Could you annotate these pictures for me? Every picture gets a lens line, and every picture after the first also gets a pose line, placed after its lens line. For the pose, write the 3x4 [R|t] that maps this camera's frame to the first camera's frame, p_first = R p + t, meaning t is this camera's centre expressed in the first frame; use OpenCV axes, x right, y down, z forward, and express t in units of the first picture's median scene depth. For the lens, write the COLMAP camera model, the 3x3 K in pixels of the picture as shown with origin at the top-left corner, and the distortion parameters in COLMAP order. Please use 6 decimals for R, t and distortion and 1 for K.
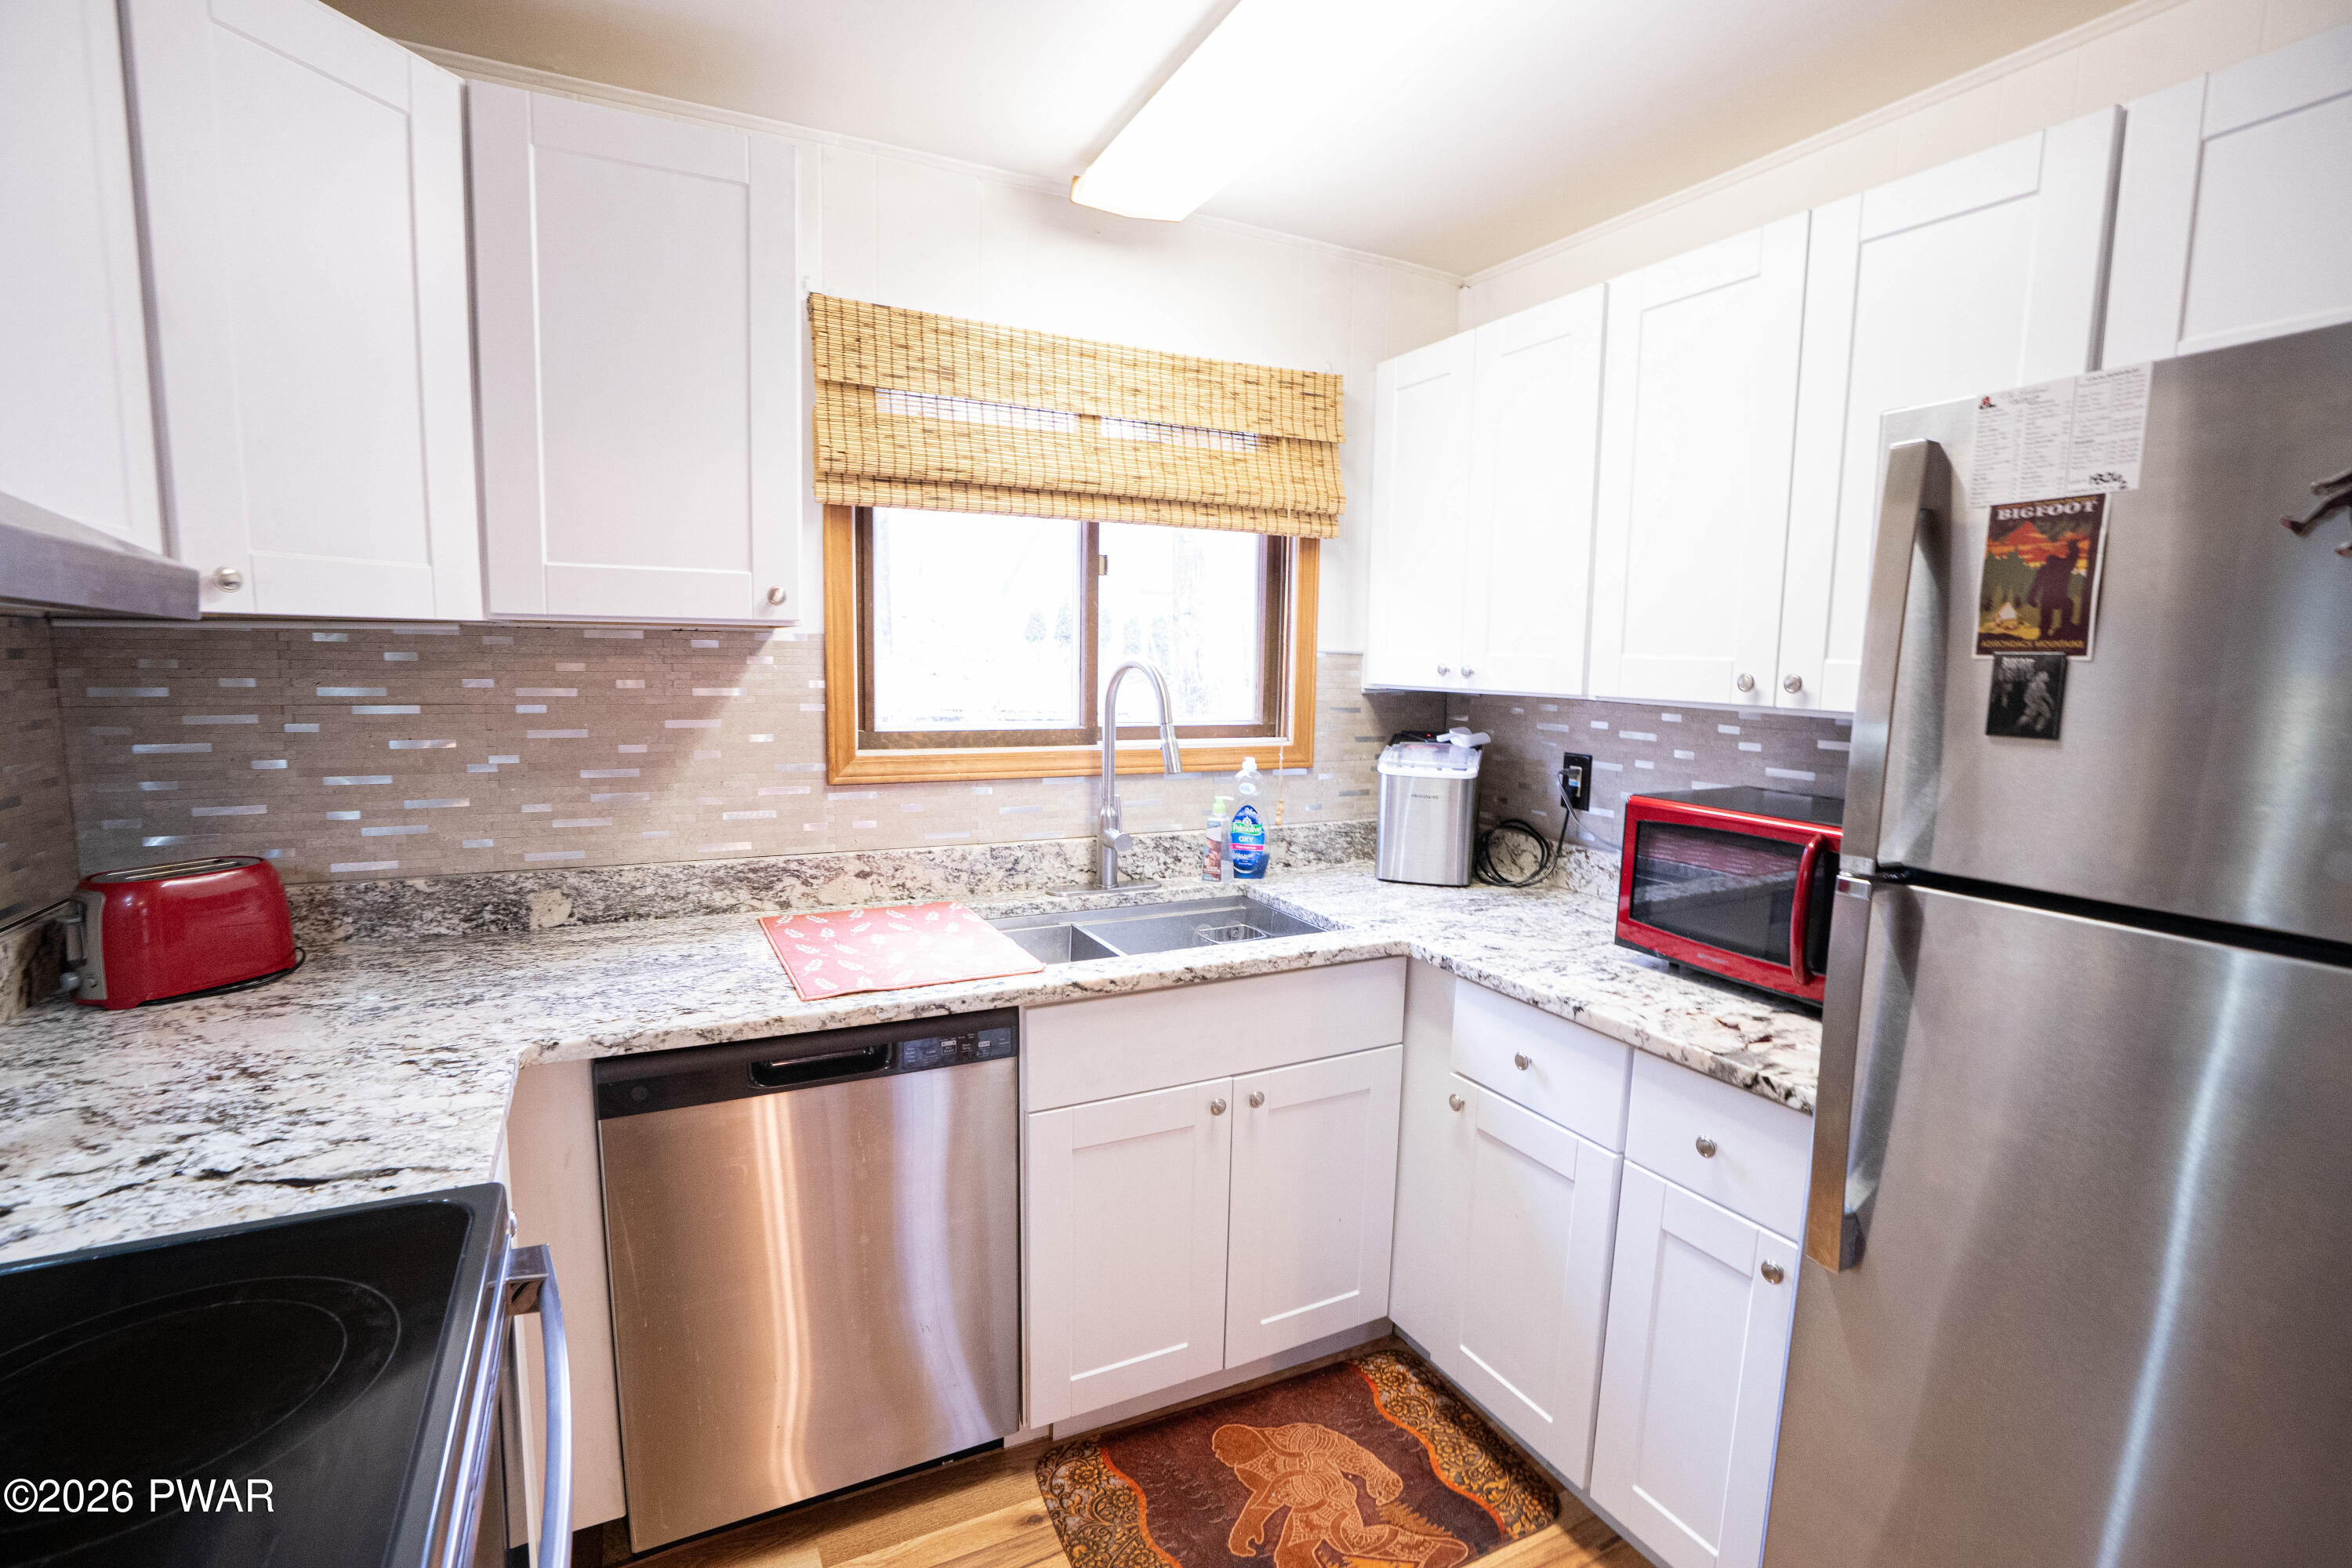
lens RADIAL K [[1084.8, 0, 1176.8], [0, 1084.8, 798.0], [0, 0, 1]] dist [-0.078744, 0.033629]
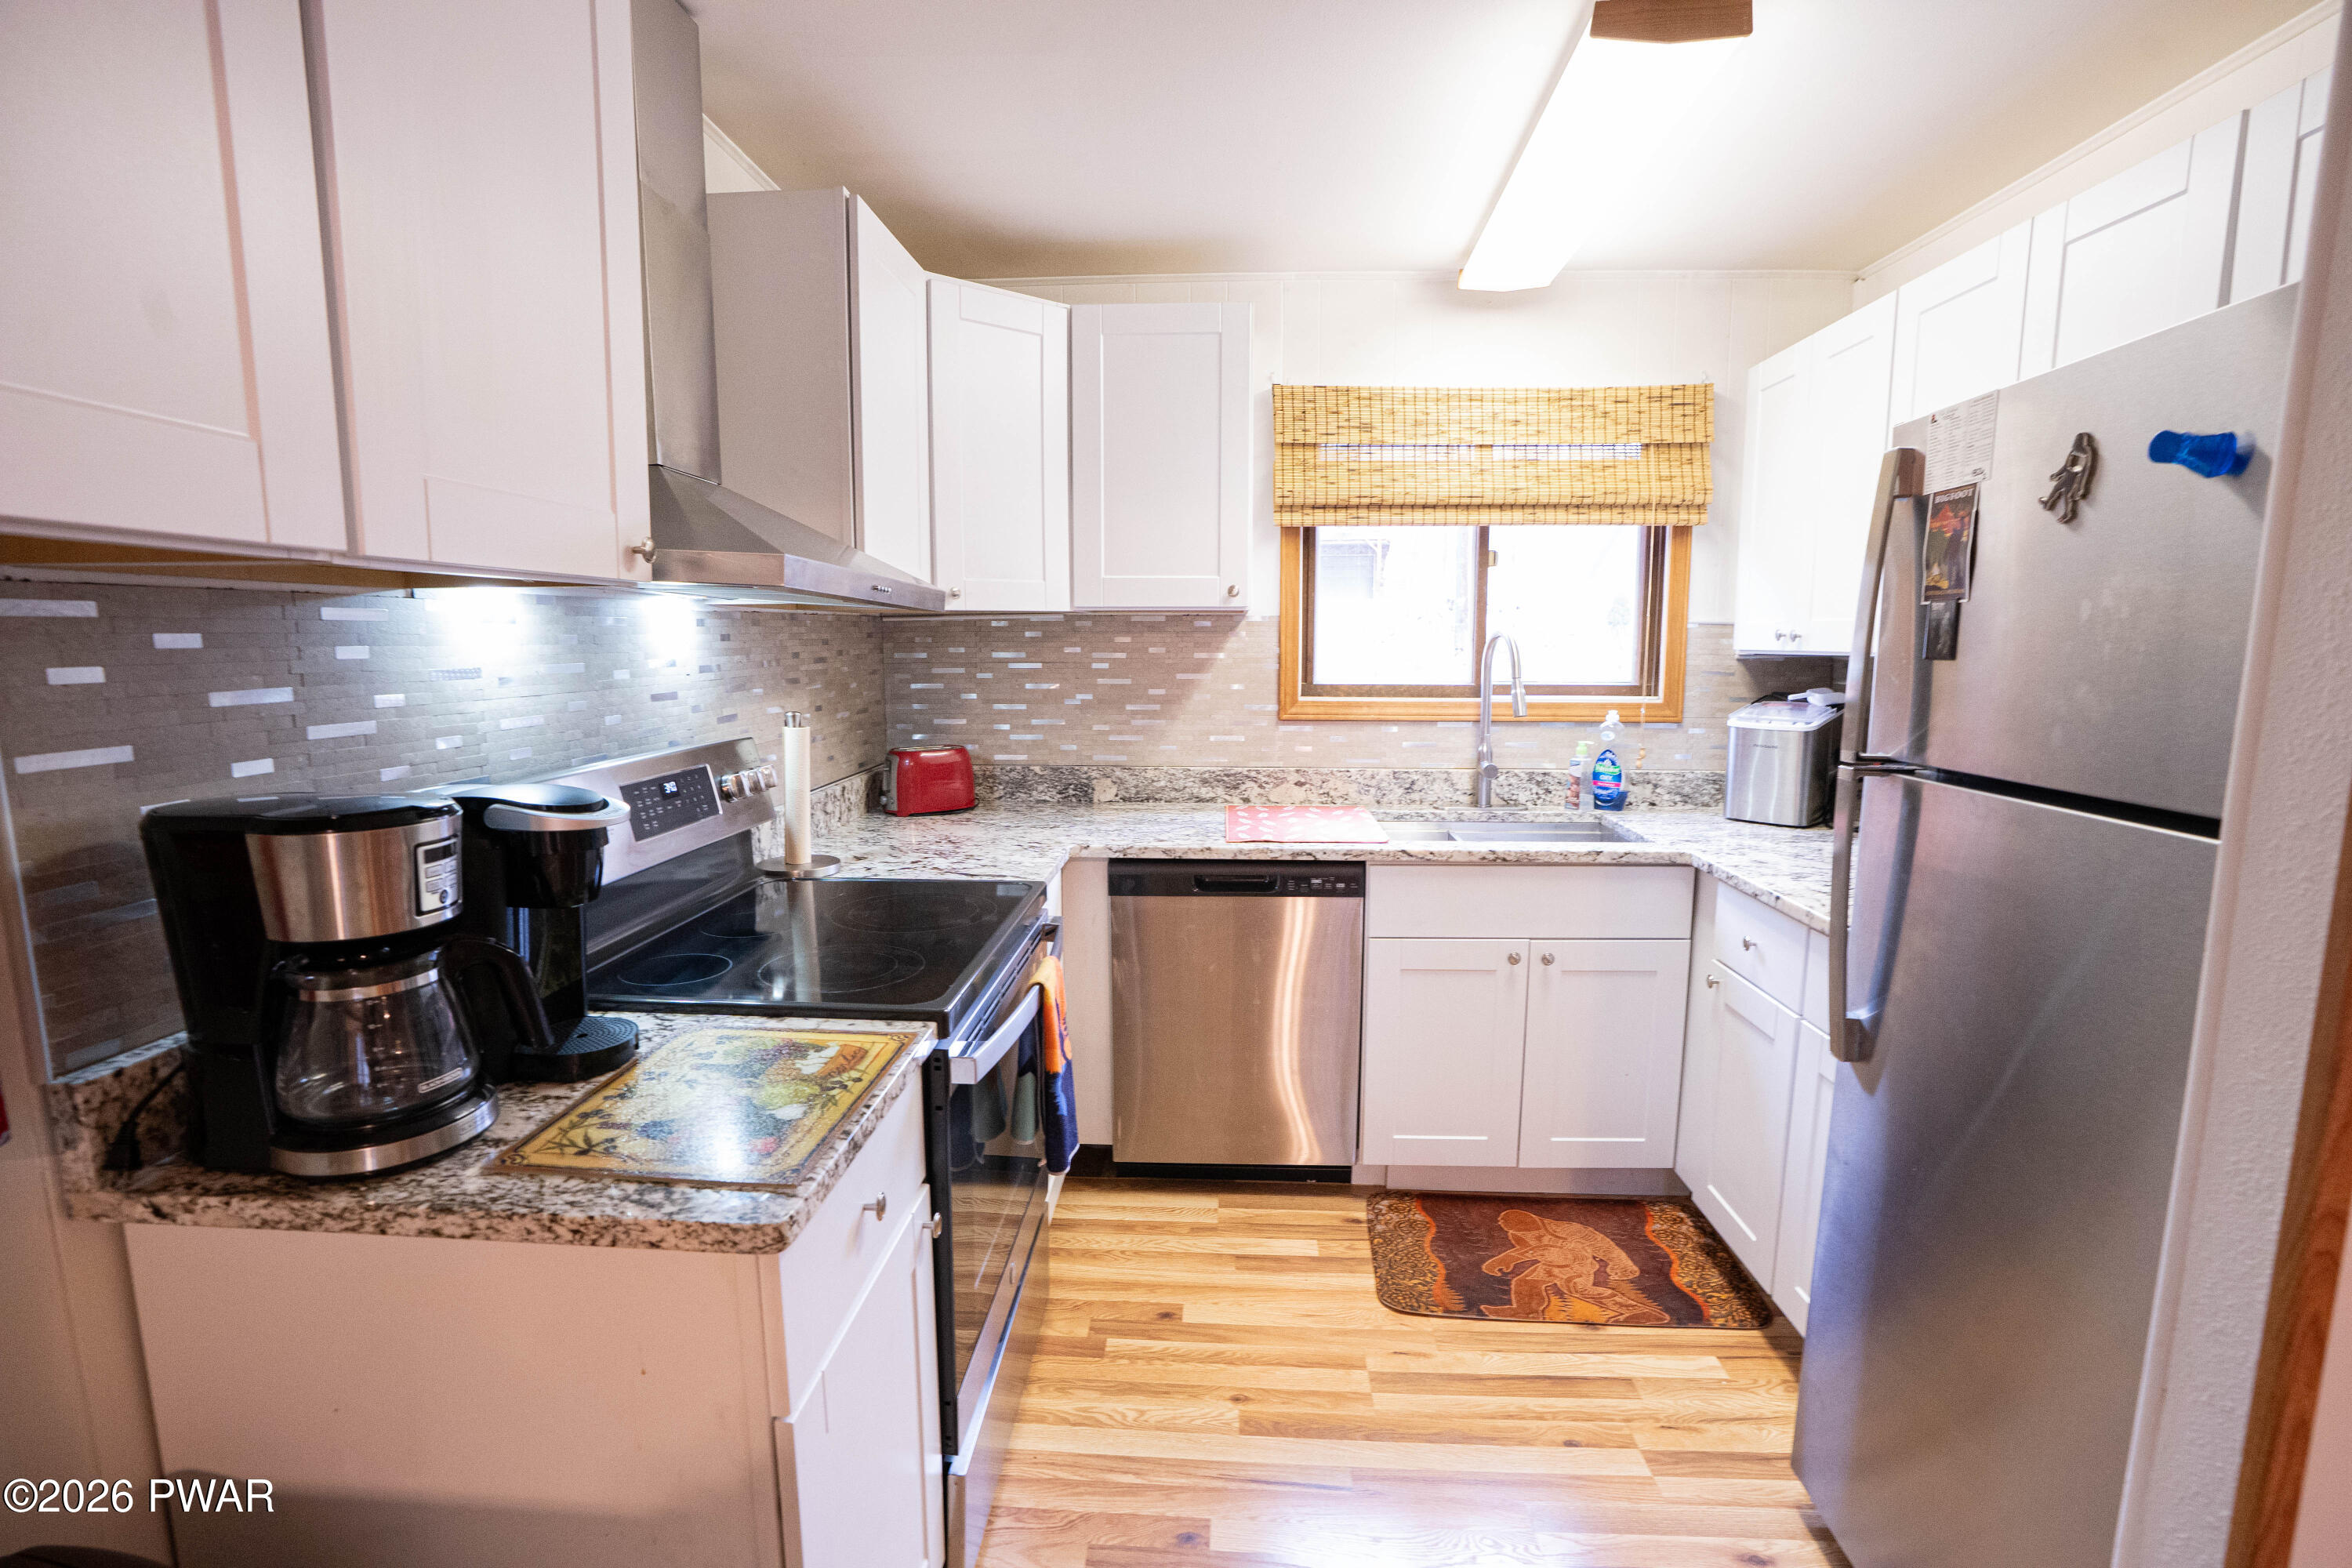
lens RADIAL K [[1084.8, 0, 1176.8], [0, 1084.8, 798.0], [0, 0, 1]] dist [-0.078744, 0.033629]
pose [[0.861987, 0.053031, -0.504148, 0.317361], [-0.048006, 0.998583, 0.022960, 0.069820], [0.504652, 0.004411, 0.863312, -0.350009]]
